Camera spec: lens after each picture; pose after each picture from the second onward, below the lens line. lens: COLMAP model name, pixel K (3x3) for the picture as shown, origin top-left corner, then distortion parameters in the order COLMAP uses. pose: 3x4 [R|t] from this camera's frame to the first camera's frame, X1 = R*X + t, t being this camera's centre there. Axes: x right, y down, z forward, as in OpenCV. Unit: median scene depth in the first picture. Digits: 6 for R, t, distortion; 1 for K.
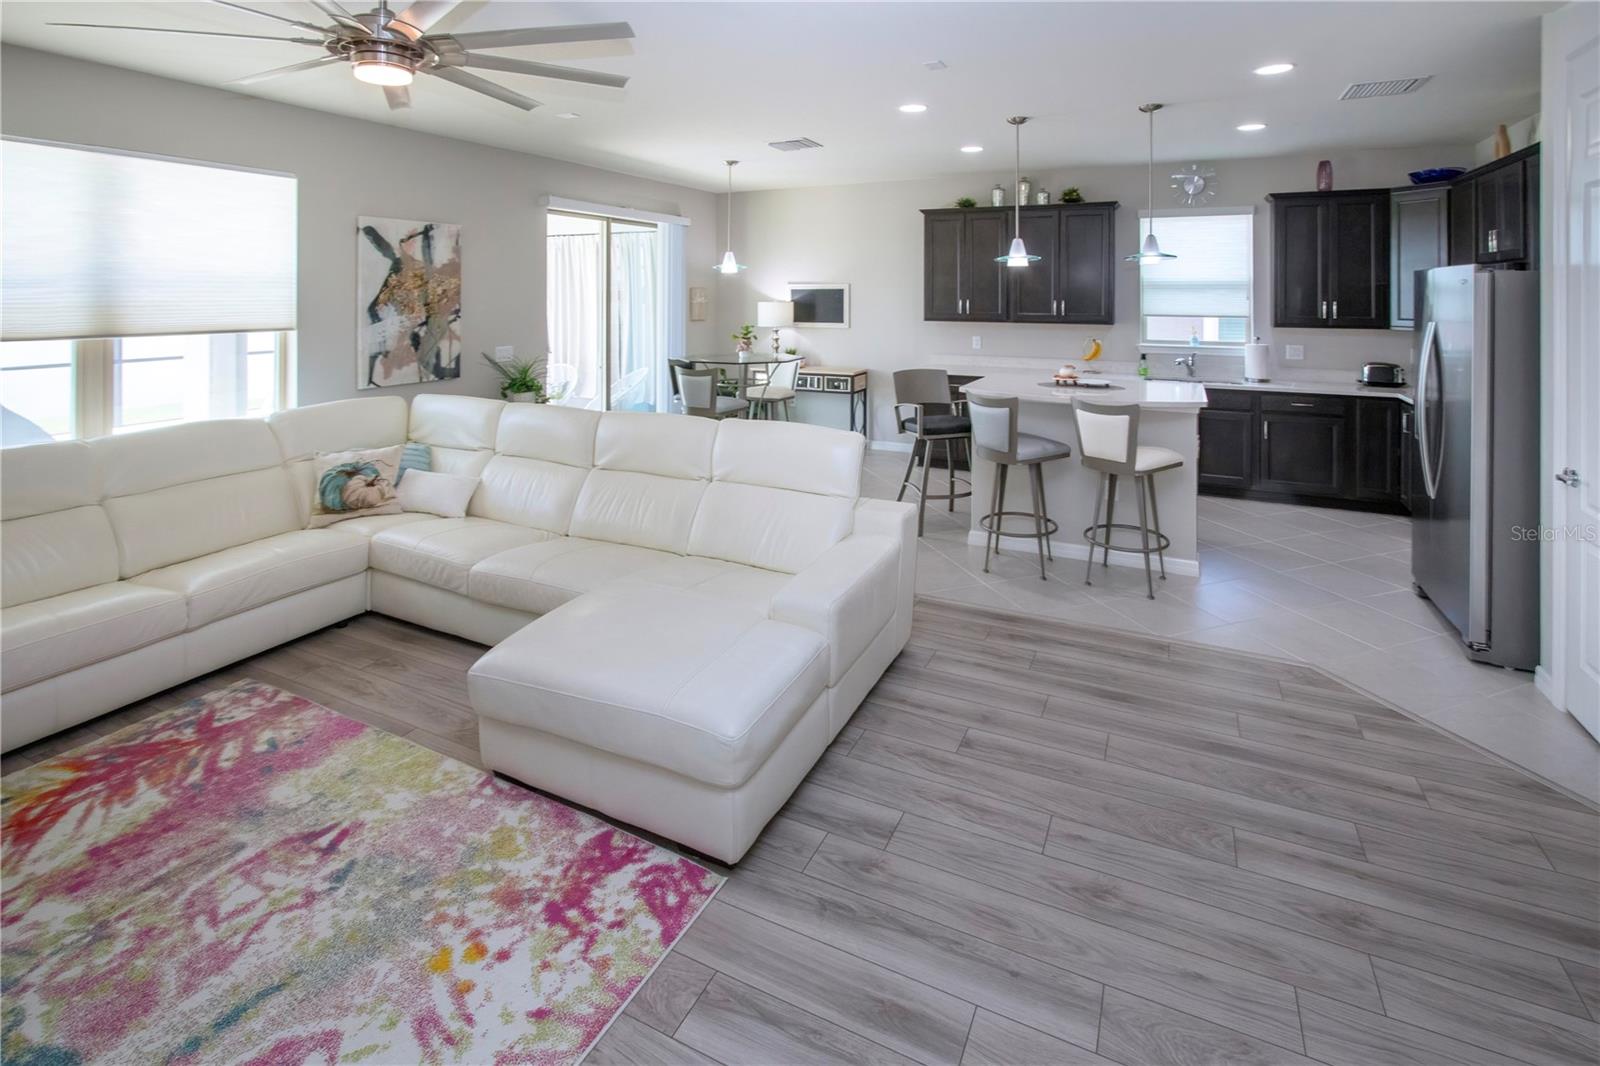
lens RADIAL K [[737.3, 0, 834.8], [0, 737.3, 297.3], [0, 0, 1]] dist [-0.008248, -0.000283]
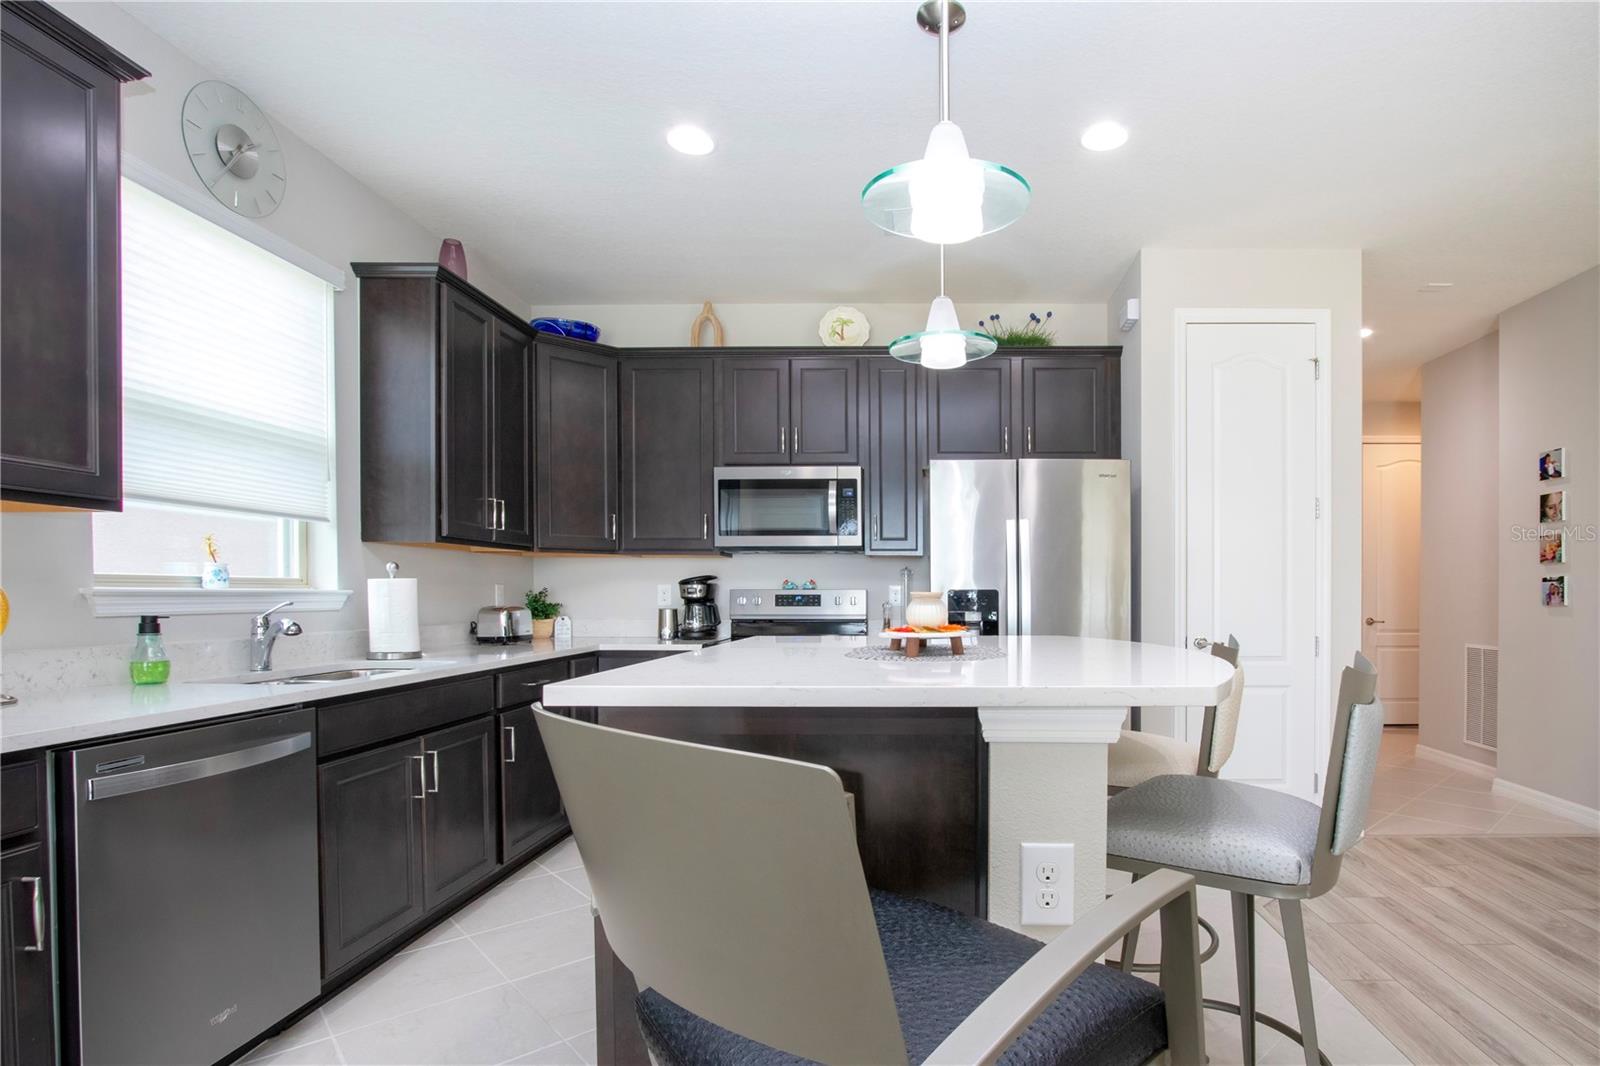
lens RADIAL K [[803.4, 0, 923.0], [0, 803.4, 592.4], [0, 0, 1]] dist [-0.015974, 0.001226]
pose [[-0.413870, -0.004427, 0.910325, -0.031412], [-0.000553, 0.999989, 0.004612, 0.112345], [-0.910336, 0.001406, -0.413868, 1.435293]]
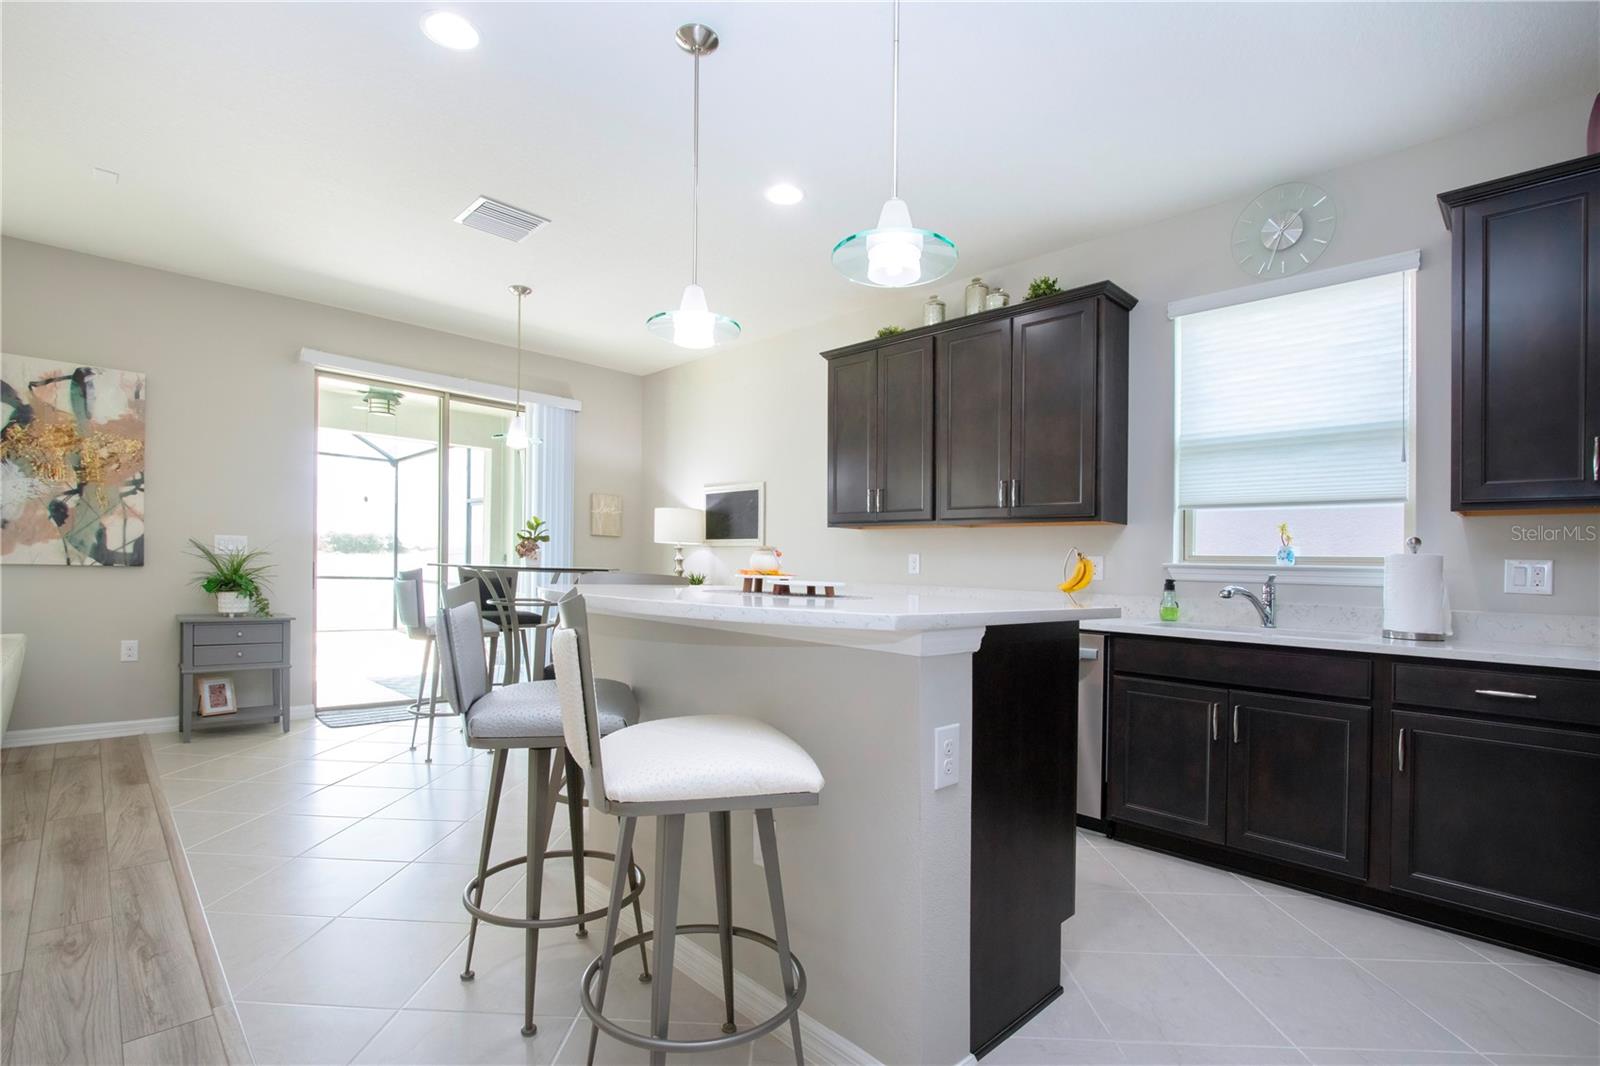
lens RADIAL K [[734.1, 0, 781.9], [0, 734.1, 588.4], [0, 0, 1]] dist [-0.016974, 0.000243]
pose [[0.929240, 0.033339, -0.367970, 0.603499], [-0.025391, 0.999328, 0.026421, 0.131907], [0.368603, -0.015208, 0.929462, 0.731377]]
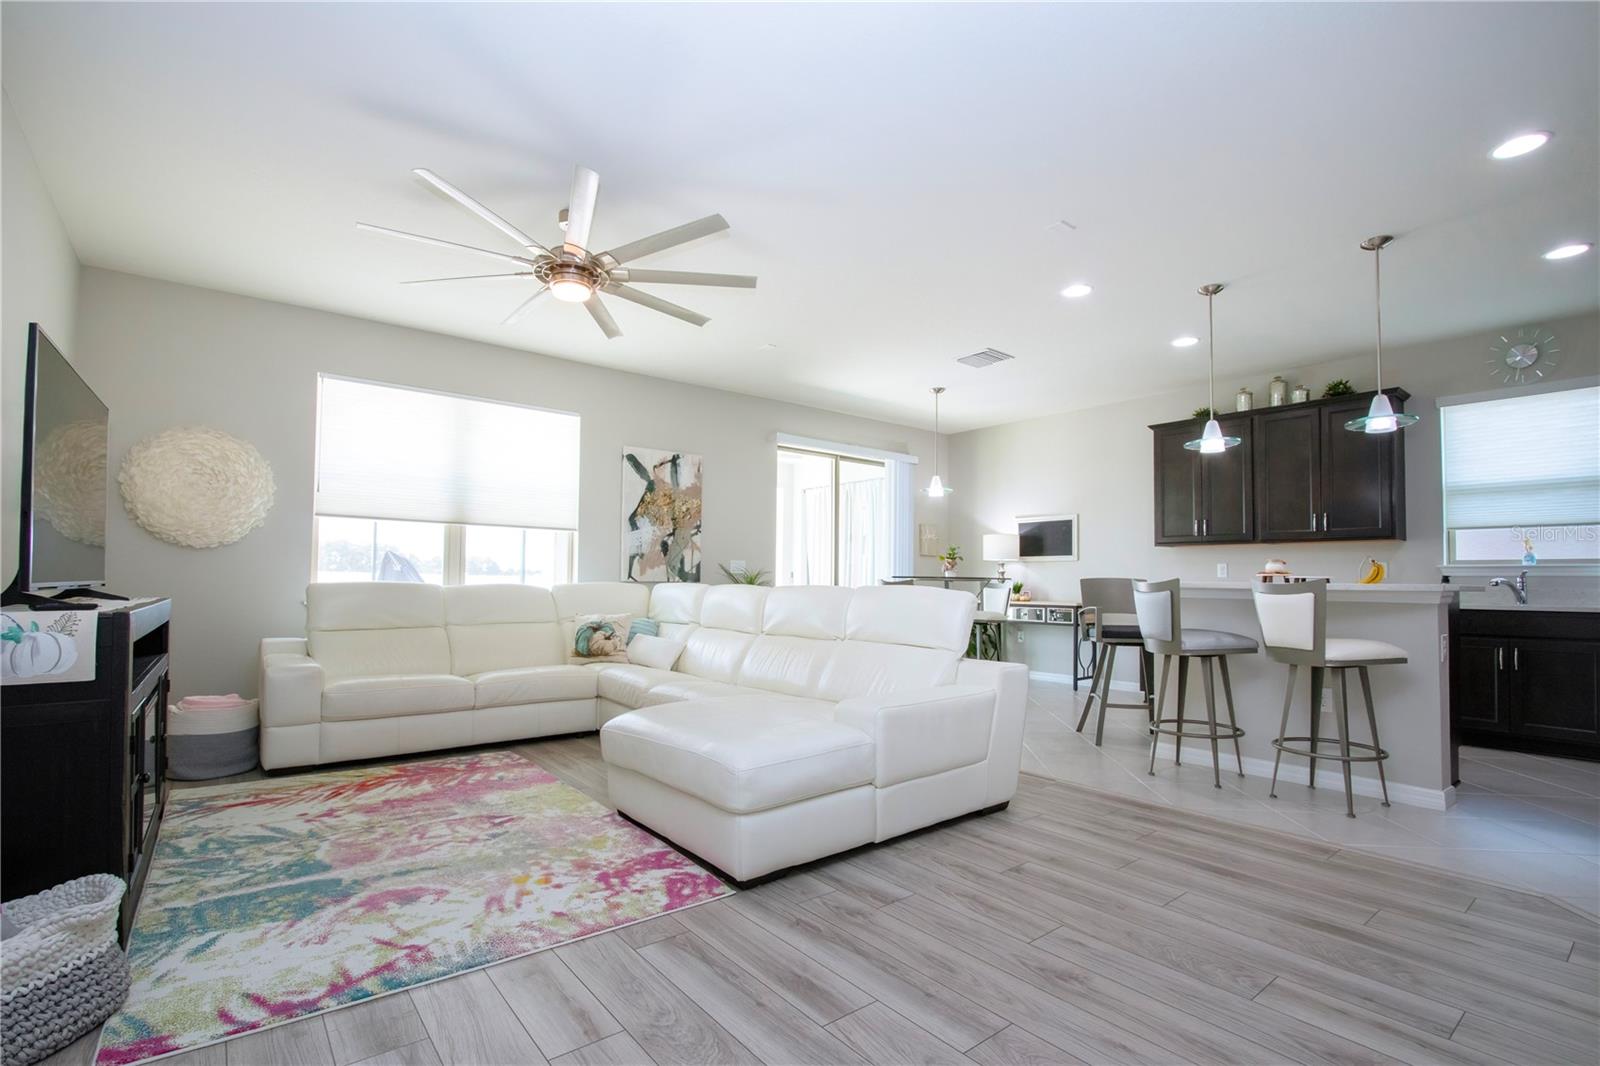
lens RADIAL K [[734.4, 0, 806.1], [0, 734.4, 556.7], [0, 0, 1]] dist [-0.011266, 0.000077]
pose [[0.898359, -0.011308, -0.439115, 0.248235], [-0.006543, 0.999213, -0.039118, 0.158096], [0.439212, 0.038015, 0.897579, -0.011011]]
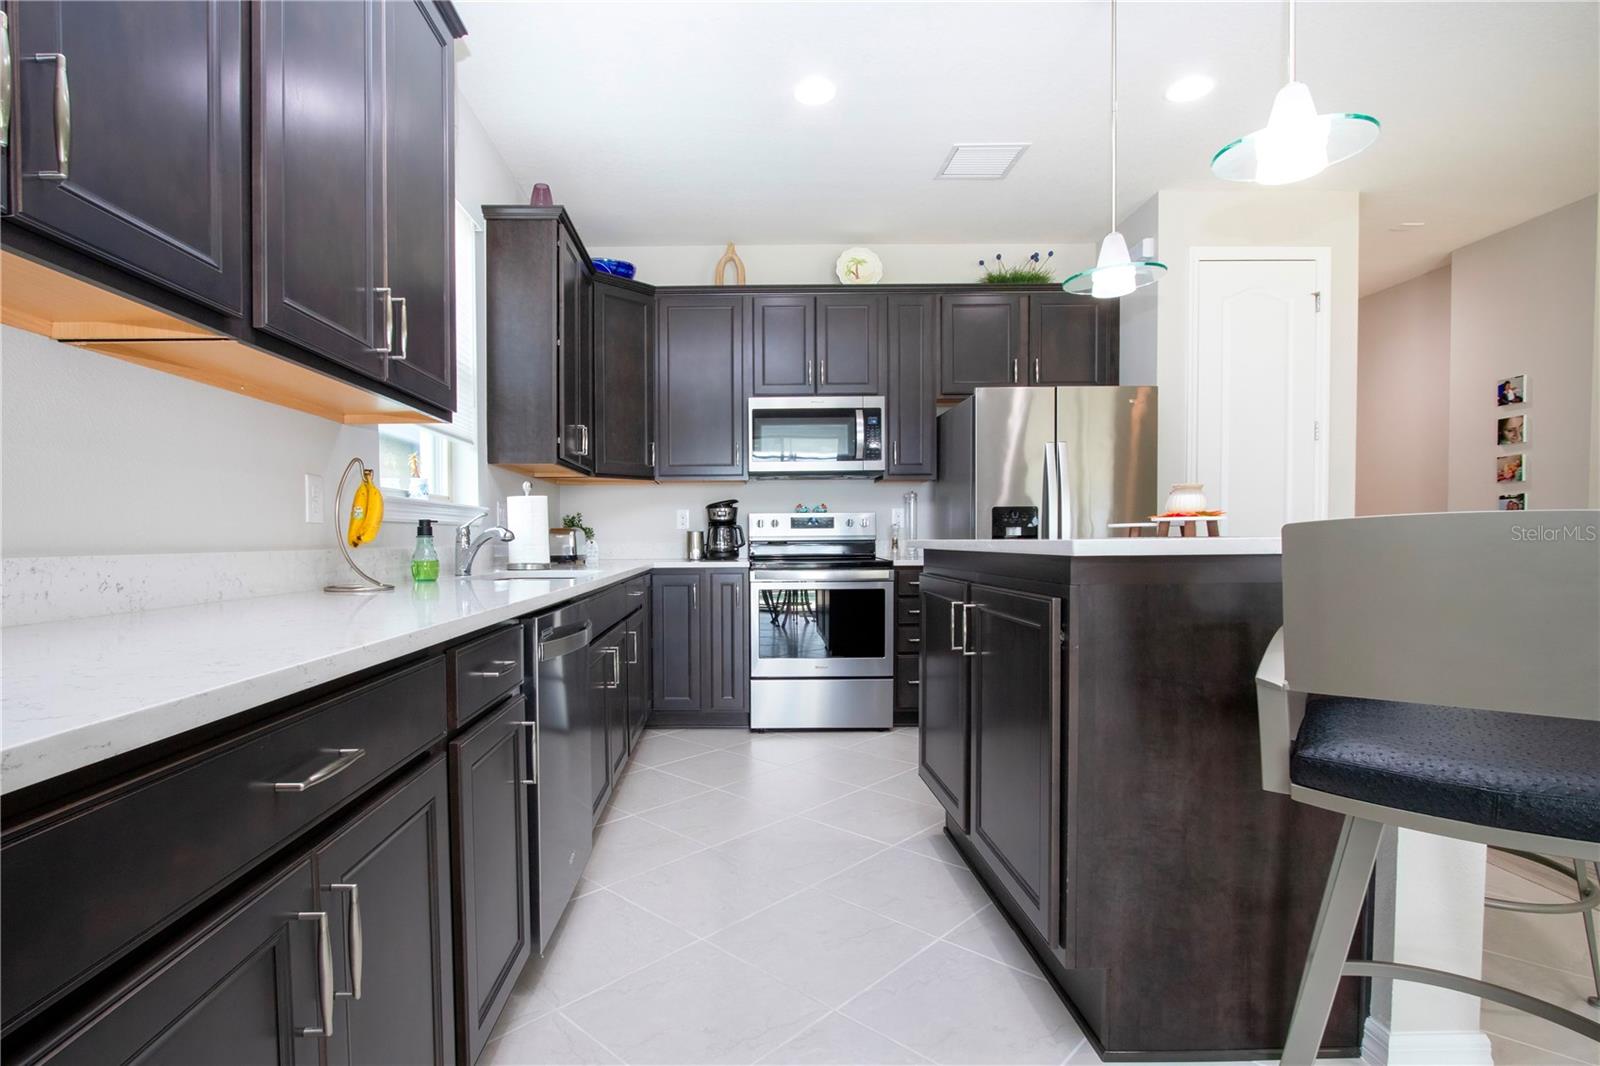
lens RADIAL K [[791.4, 0, 737.9], [0, 791.4, 552.2], [0, 0, 1]] dist [-0.016630, -0.000119]
pose [[-0.418709, -0.017767, 0.907947, 0.031084], [0.008854, 0.999681, 0.023645, 0.143997], [-0.908077, 0.017939, -0.418418, 1.731725]]
